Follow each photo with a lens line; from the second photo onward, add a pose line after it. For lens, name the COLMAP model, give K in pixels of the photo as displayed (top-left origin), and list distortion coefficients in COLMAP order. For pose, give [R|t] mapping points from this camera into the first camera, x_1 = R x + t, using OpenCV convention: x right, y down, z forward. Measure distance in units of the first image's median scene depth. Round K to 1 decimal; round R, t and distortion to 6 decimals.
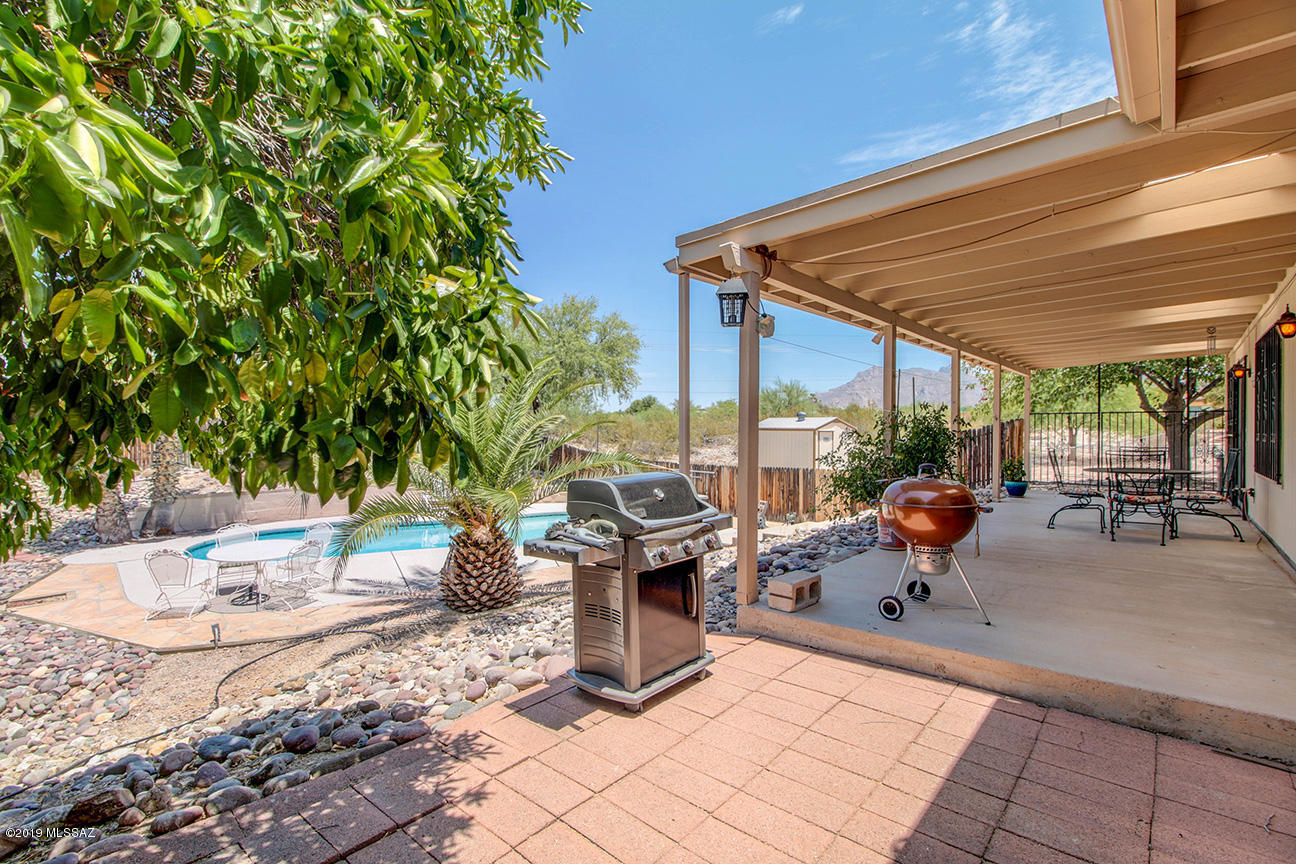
lens RADIAL K [[588.2, 0, 642.4], [0, 588.2, 430.7], [0, 0, 1]] dist [0.001179, -0.002071]
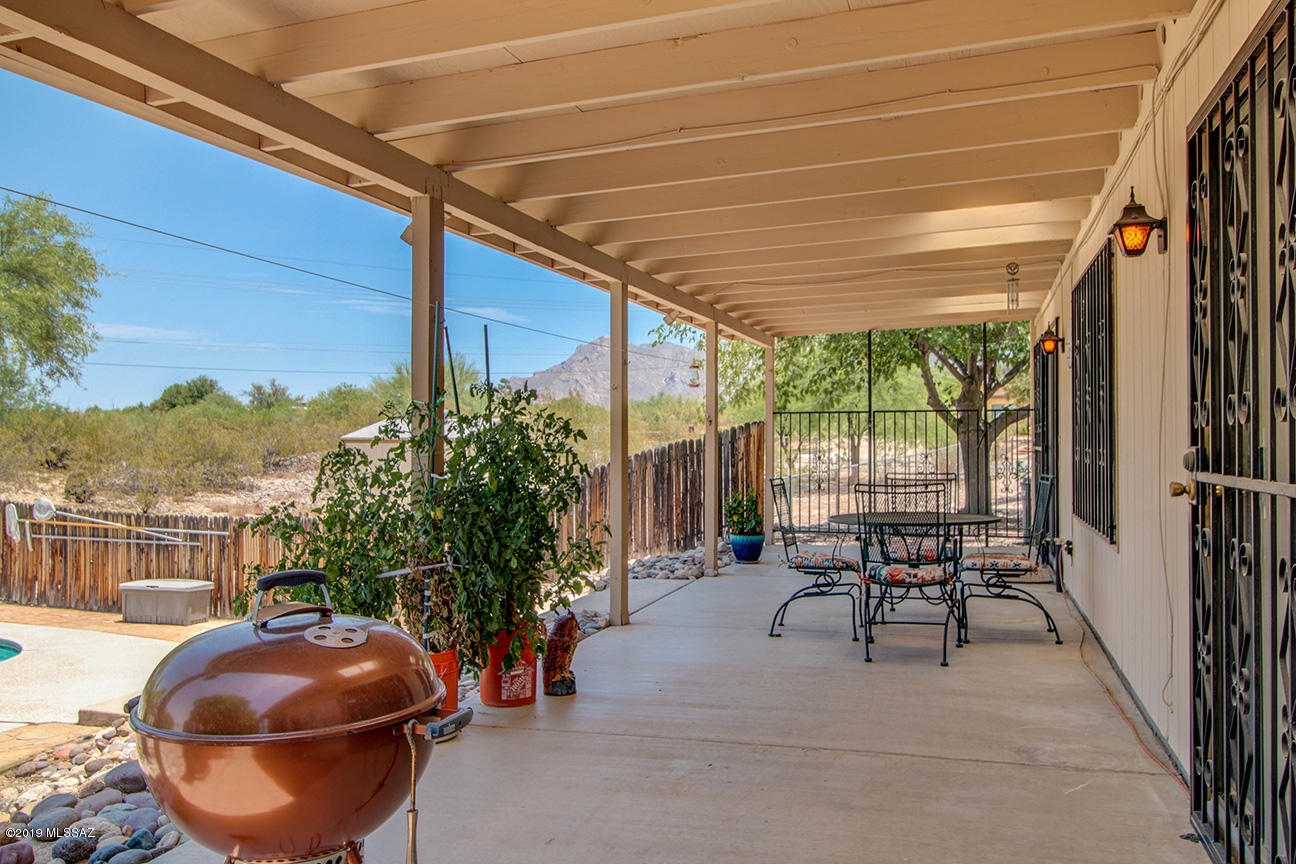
lens RADIAL K [[1012.0, 0, 647.6], [0, 1012.0, 434.8], [0, 0, 1]] dist [0.030448, -0.001169]
pose [[0.912400, -0.005566, 0.409261, 0.147635], [0.008404, 0.999951, -0.005137, -0.003770], [-0.409213, 0.008127, 0.912403, 0.151237]]
